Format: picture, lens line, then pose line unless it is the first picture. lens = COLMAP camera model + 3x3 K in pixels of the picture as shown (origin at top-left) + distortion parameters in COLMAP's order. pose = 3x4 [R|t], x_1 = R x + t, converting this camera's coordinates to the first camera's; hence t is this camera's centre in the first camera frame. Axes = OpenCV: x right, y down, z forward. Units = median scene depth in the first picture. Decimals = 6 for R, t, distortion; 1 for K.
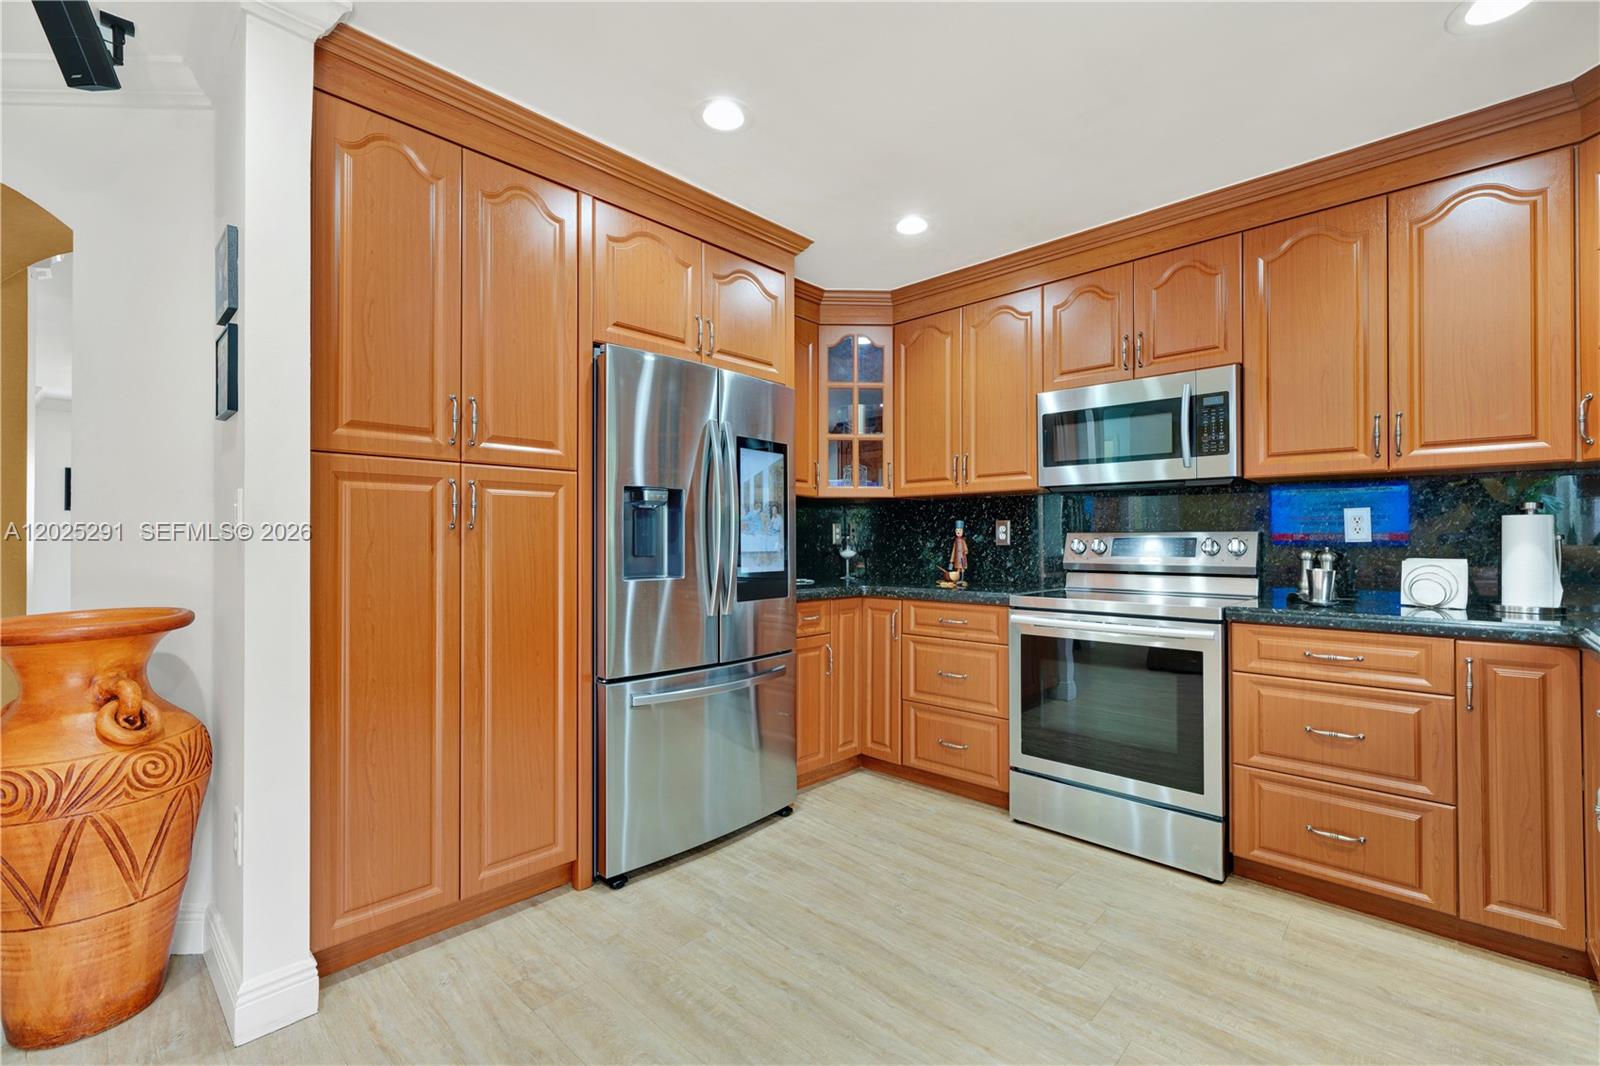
lens RADIAL K [[685.4, 0, 800.7], [0, 685.4, 536.1], [0, 0, 1]] dist [-0.000050, 0.000219]
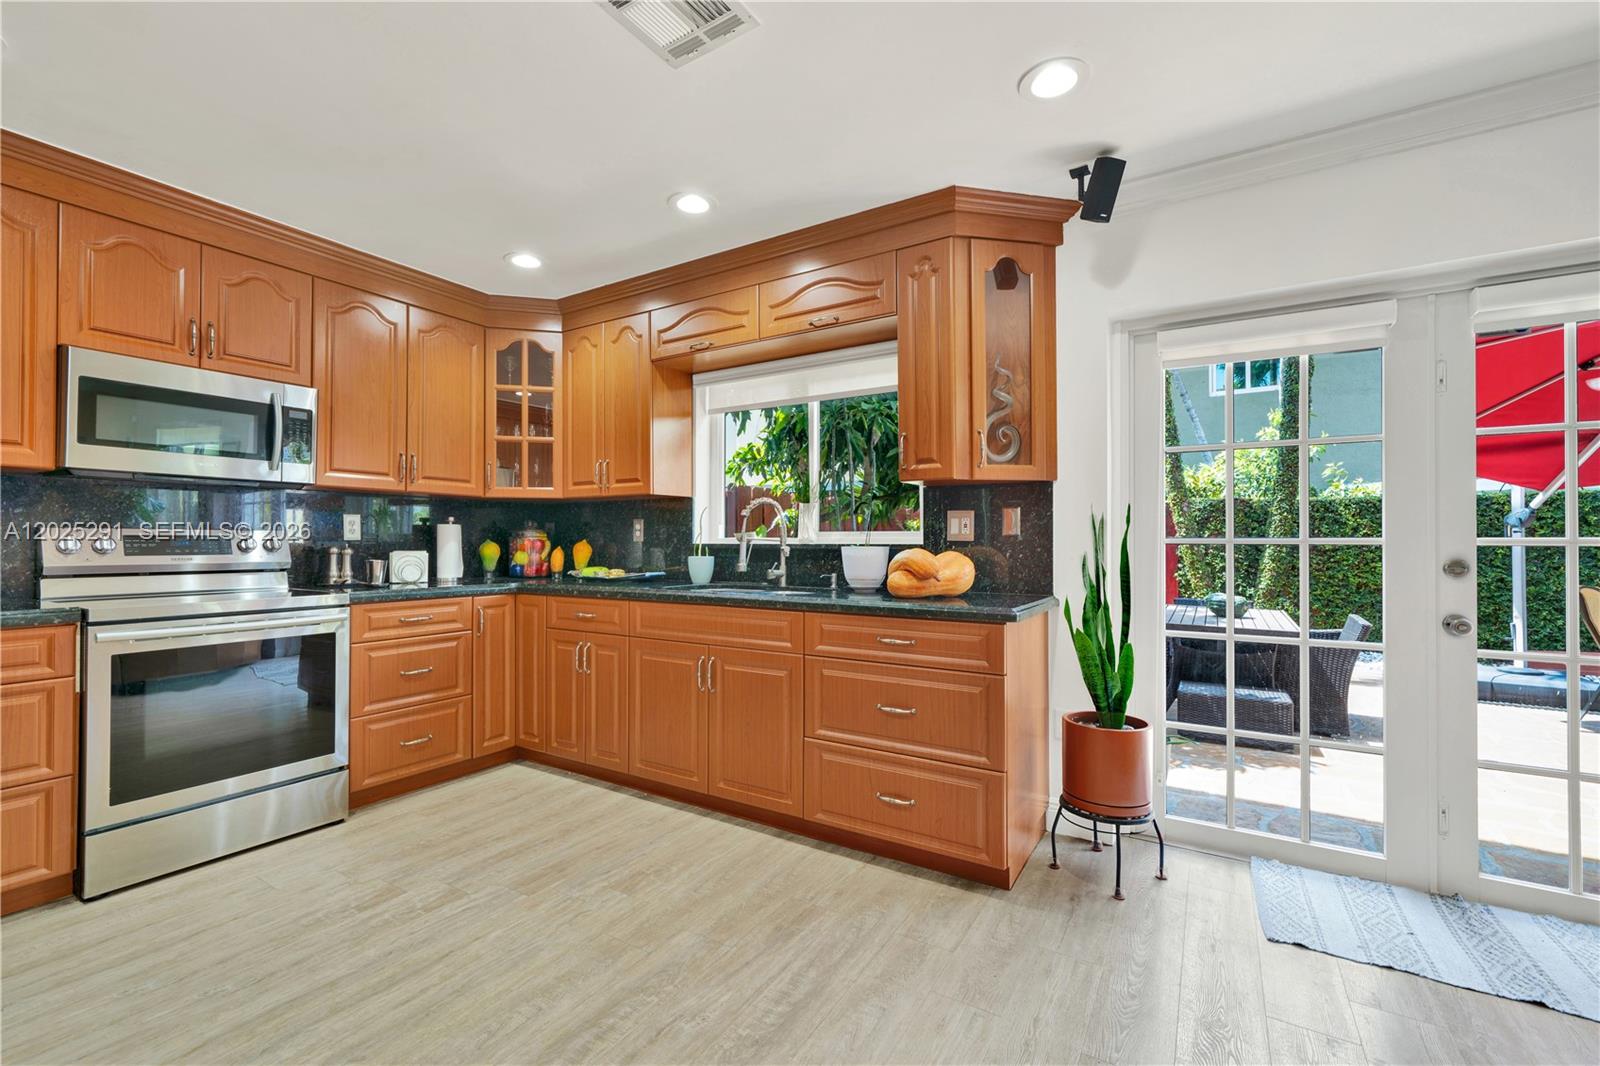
lens RADIAL K [[685.4, 0, 794.6], [0, 685.4, 535.0], [0, 0, 1]] dist [-0.000050, 0.000219]
pose [[-0.200216, 0.008656, 0.979714, -0.740811], [-0.009033, 0.999902, -0.010681, 0.006053], [-0.979710, -0.010988, -0.200118, 0.464601]]
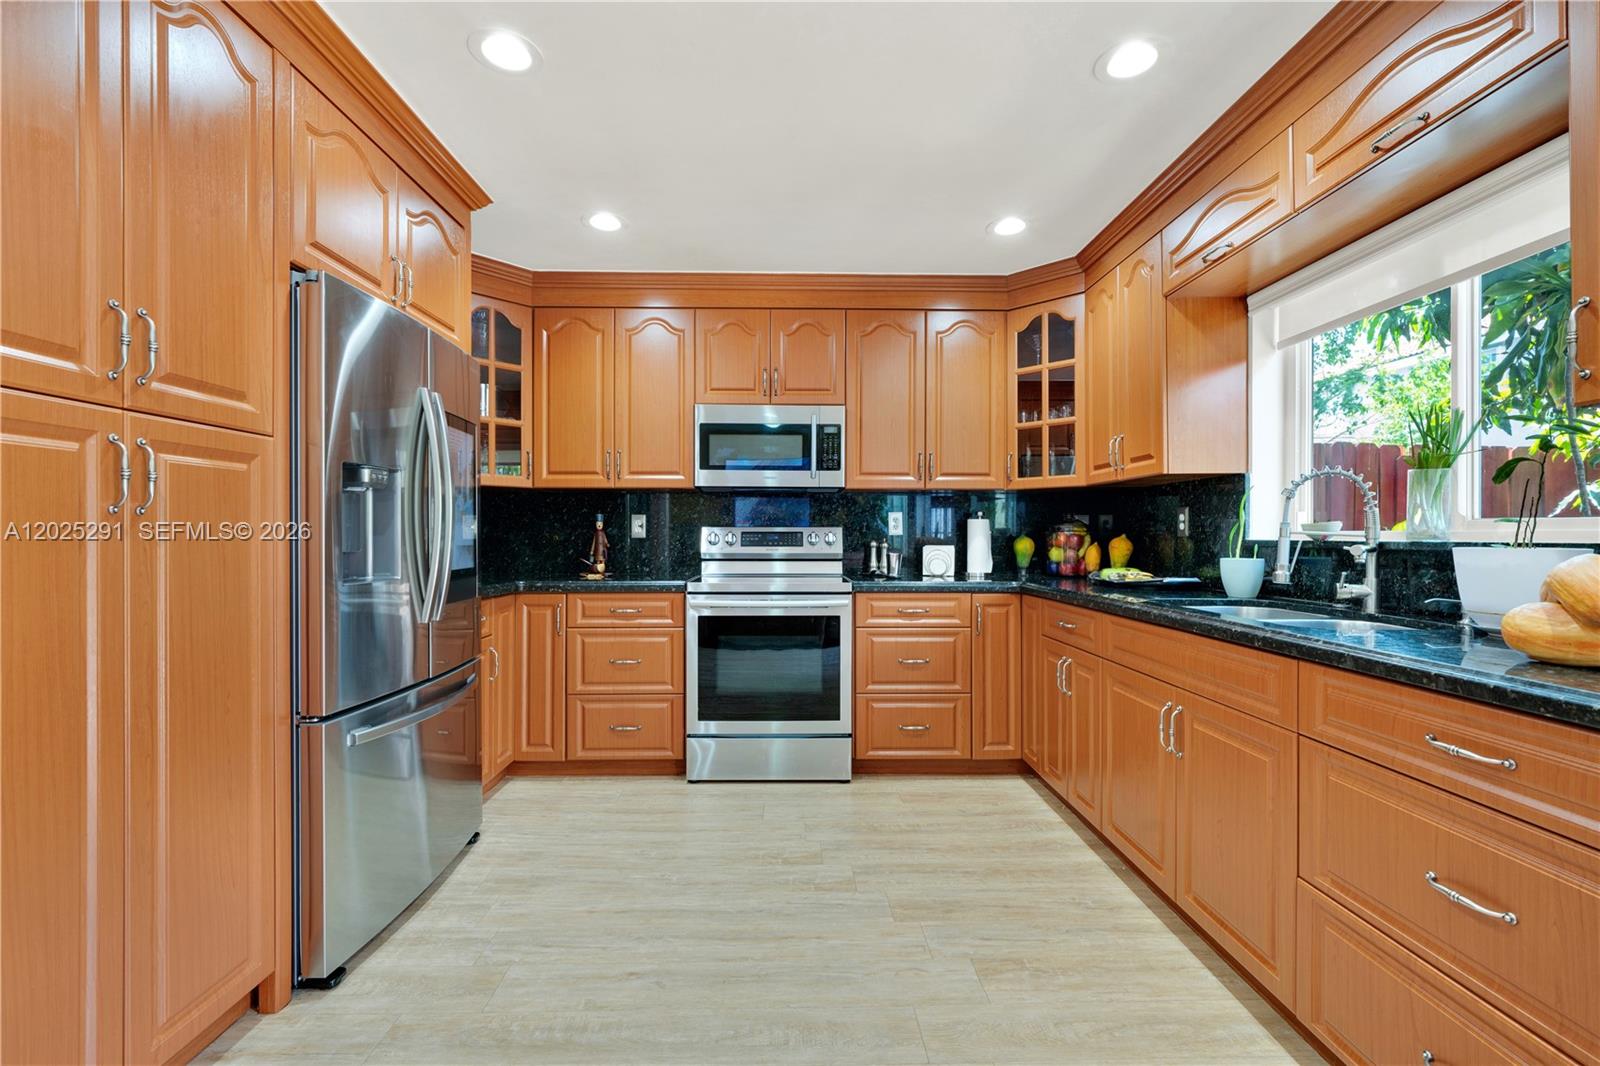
lens RADIAL K [[685.4, 0, 794.6], [0, 685.4, 536.0], [0, 0, 1]] dist [-0.000050, 0.000219]
pose [[0.713462, -0.000757, 0.700693, -0.433554], [-0.006205, 0.999953, 0.007398, 0.001293], [-0.700666, -0.009626, 0.713424, 0.095455]]
